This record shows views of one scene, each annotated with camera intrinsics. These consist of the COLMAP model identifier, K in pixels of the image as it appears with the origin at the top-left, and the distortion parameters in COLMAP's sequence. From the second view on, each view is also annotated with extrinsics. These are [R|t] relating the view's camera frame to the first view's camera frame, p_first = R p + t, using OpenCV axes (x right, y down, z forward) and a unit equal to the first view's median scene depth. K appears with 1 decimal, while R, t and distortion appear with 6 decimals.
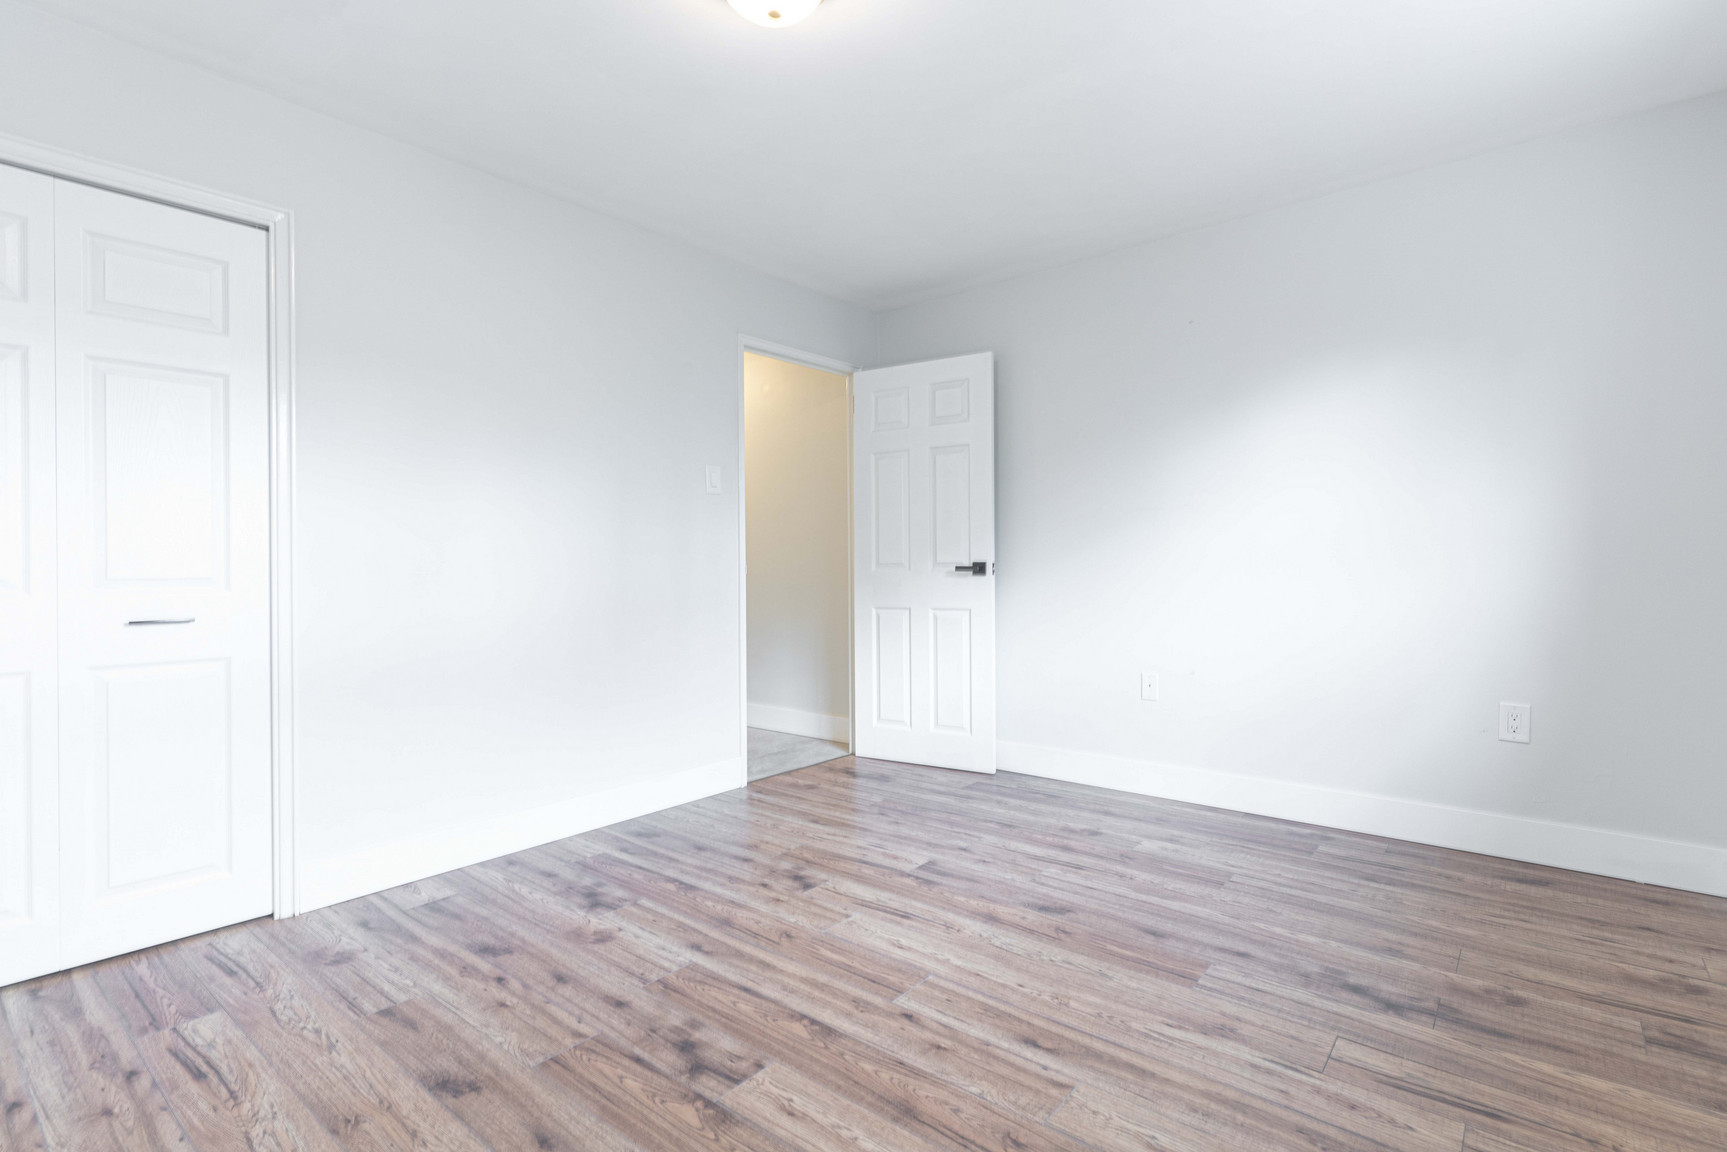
lens RADIAL K [[846.2, 0, 867.2], [0, 846.2, 586.8], [0, 0, 1]] dist [0.004615, 0.000119]
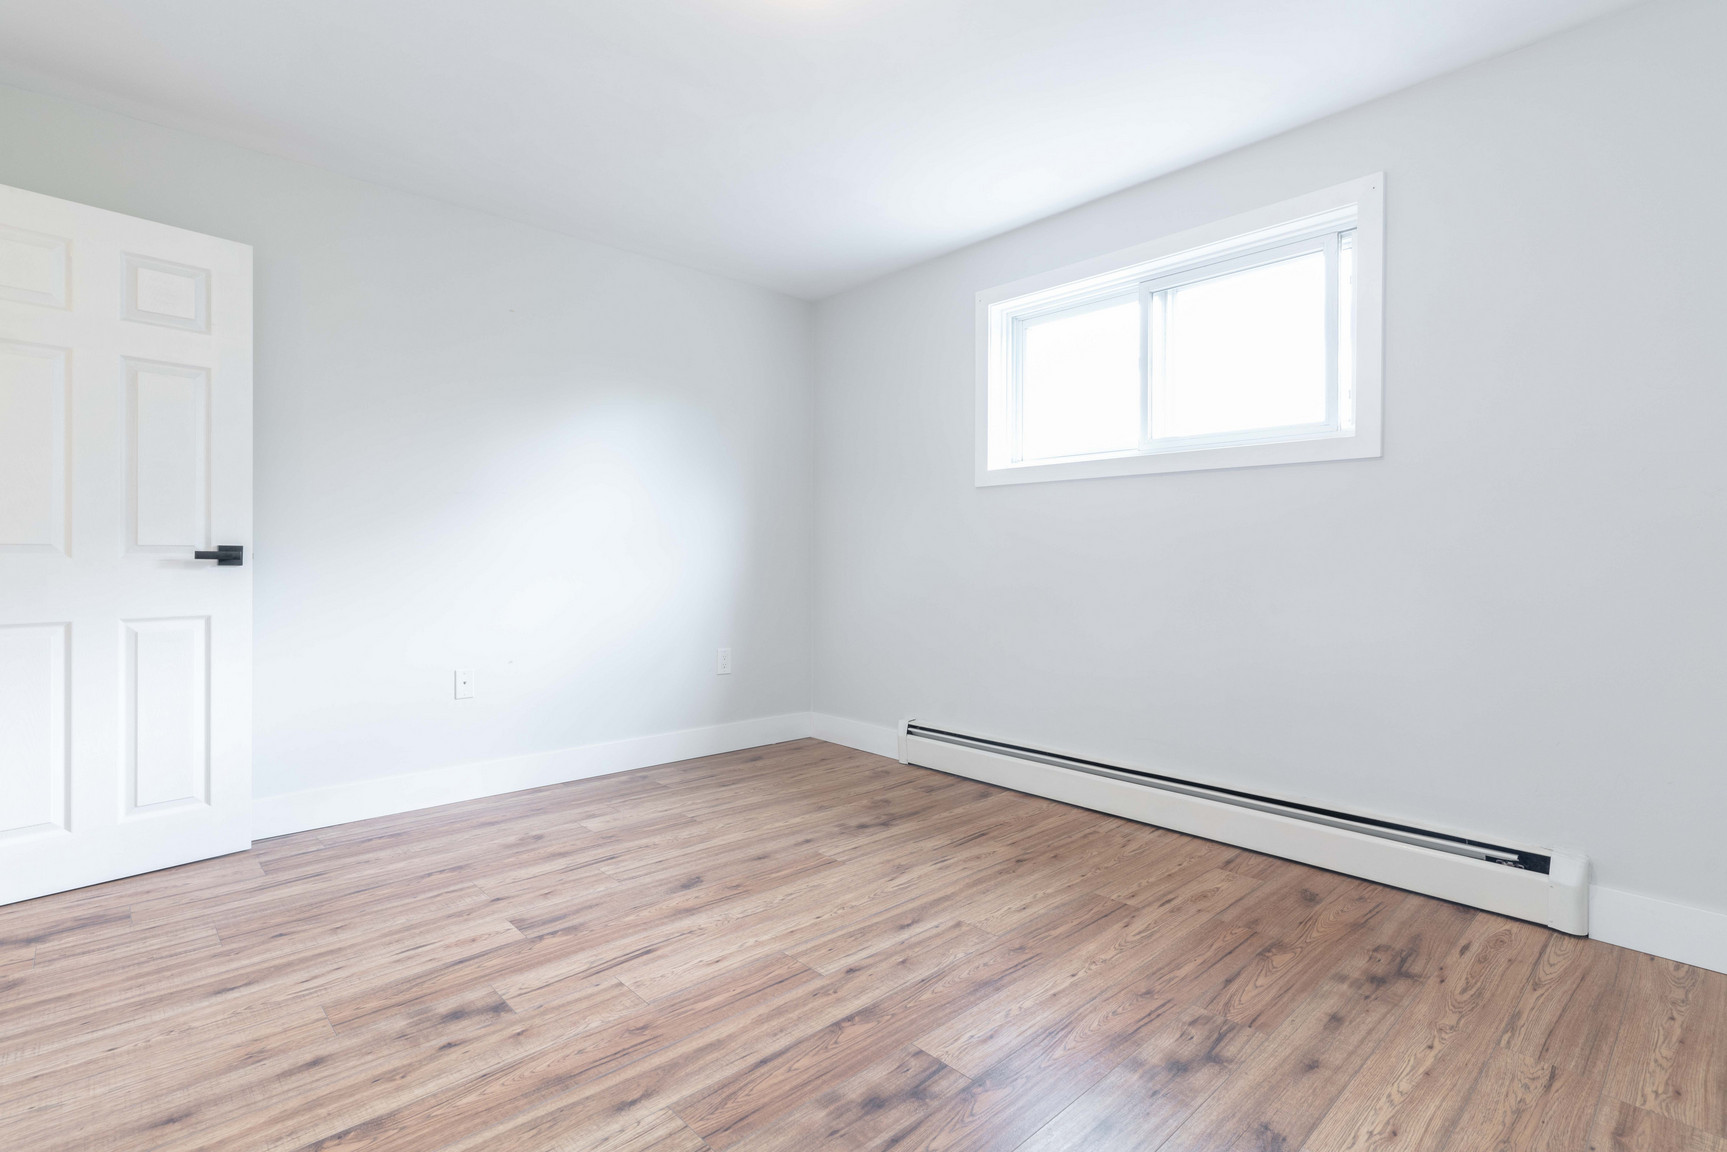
lens RADIAL K [[846.2, 0, 861.6], [0, 846.2, 567.2], [0, 0, 1]] dist [0.004615, 0.000119]
pose [[0.106050, -0.003500, 0.994355, -0.792600], [0.018914, 0.999820, 0.001502, -0.005555], [-0.994181, 0.018648, 0.106097, 0.671462]]
